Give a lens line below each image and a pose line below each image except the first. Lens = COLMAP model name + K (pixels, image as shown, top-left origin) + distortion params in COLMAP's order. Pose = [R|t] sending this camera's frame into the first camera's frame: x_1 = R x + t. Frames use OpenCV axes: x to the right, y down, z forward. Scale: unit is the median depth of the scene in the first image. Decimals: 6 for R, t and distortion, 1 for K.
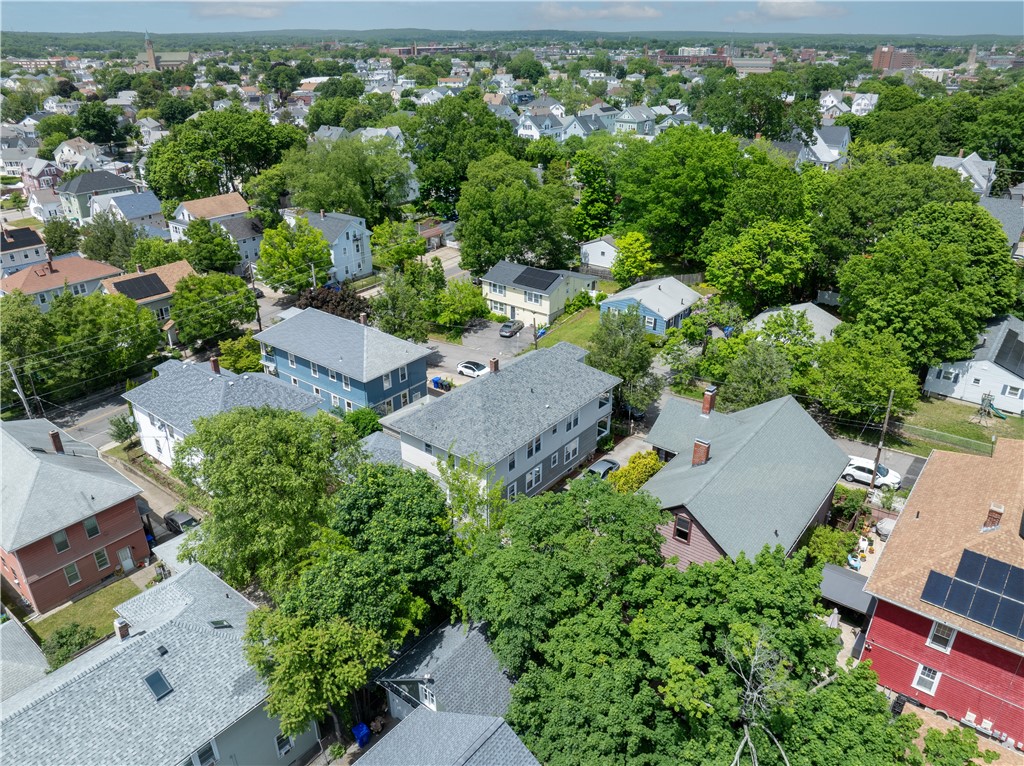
lens RADIAL K [[716.5, 0, 512.0], [0, 716.5, 383.0], [0, 0, 1]] dist [-0.036314, 0.004254]
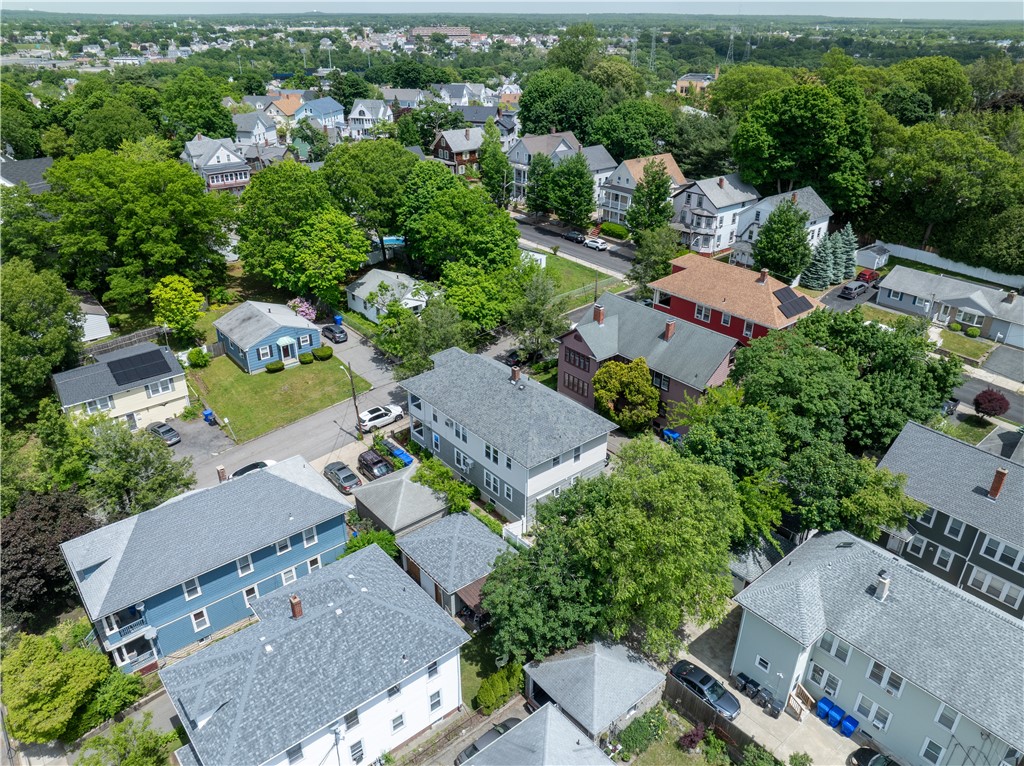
lens RADIAL K [[716.5, 0, 512.0], [0, 716.5, 383.0], [0, 0, 1]] dist [-0.036314, 0.004254]
pose [[0.187216, -0.433962, 0.881264, -0.667830], [0.421567, 0.845807, 0.326944, -0.247516], [-0.887261, 0.310302, 0.341293, 0.455521]]
